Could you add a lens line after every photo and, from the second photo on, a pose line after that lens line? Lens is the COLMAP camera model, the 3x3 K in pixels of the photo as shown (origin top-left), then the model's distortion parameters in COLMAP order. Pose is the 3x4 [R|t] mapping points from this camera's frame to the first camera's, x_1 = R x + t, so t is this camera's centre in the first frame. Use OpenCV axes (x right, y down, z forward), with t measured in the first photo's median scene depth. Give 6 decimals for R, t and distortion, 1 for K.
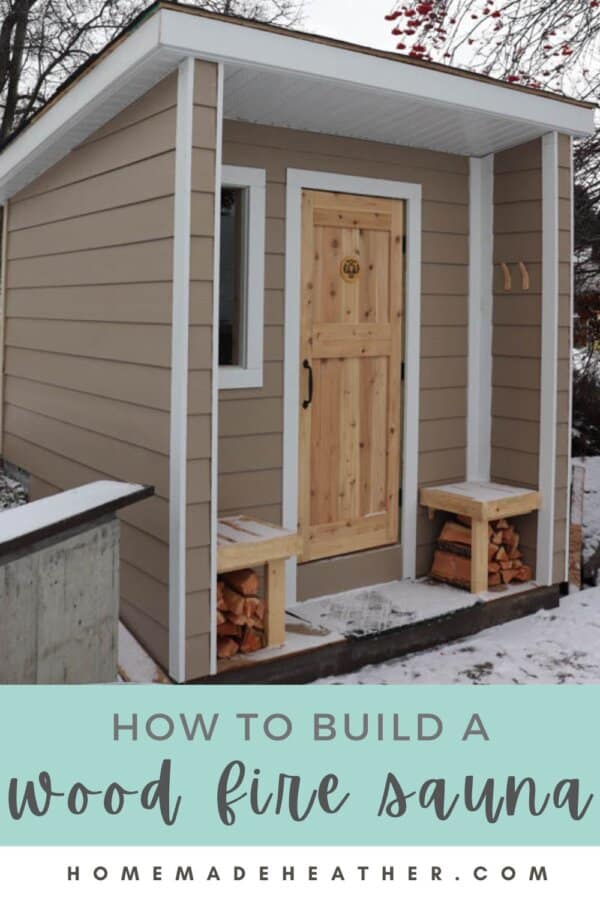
lens RADIAL K [[851.5, 0, 301.0], [0, 851.5, 290.7], [0, 0, 1]] dist [-0.106444, 0.013023]
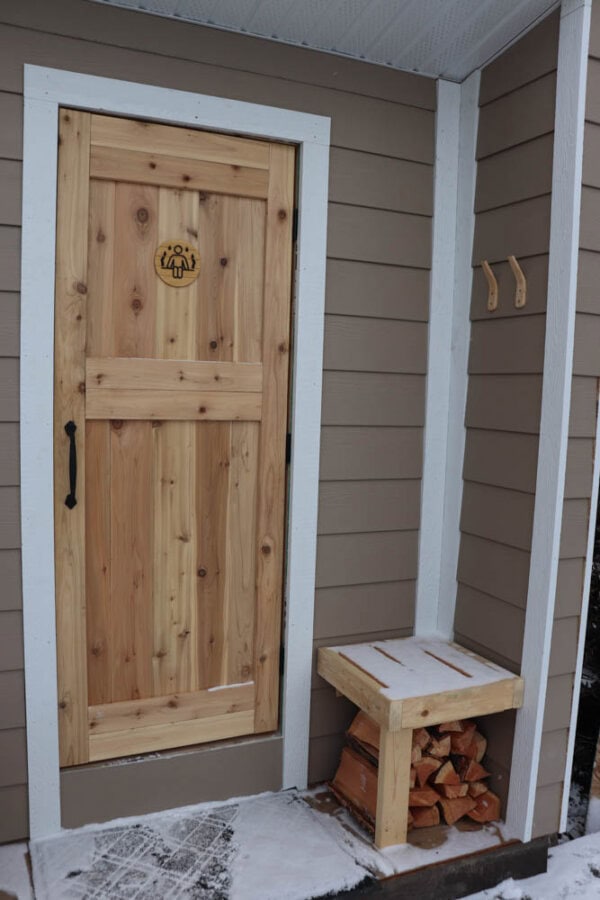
lens RADIAL K [[741.2, 0, 299.6], [0, 741.2, 455.4], [0, 0, 1]] dist [-0.179480, 0.165320]
pose [[0.979051, 0.039342, -0.199781, 0.229327], [-0.016824, 0.993432, 0.113182, 0.043159], [0.202921, -0.107450, 0.973282, 0.522360]]
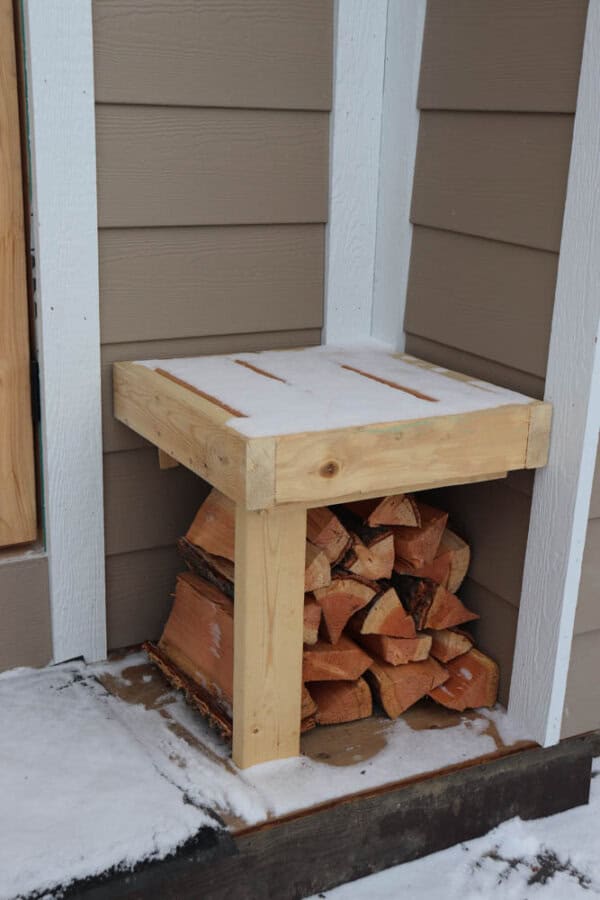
lens RADIAL K [[1116.4, 0, 300.1], [0, 1116.4, 464.1], [0, 0, 1]] dist [0.016976, 0.056560]
pose [[0.992968, 0.057196, -0.103652, 0.245566], [-0.019754, 0.943321, 0.331294, 0.146234], [0.116726, -0.326917, 0.937817, 0.666194]]
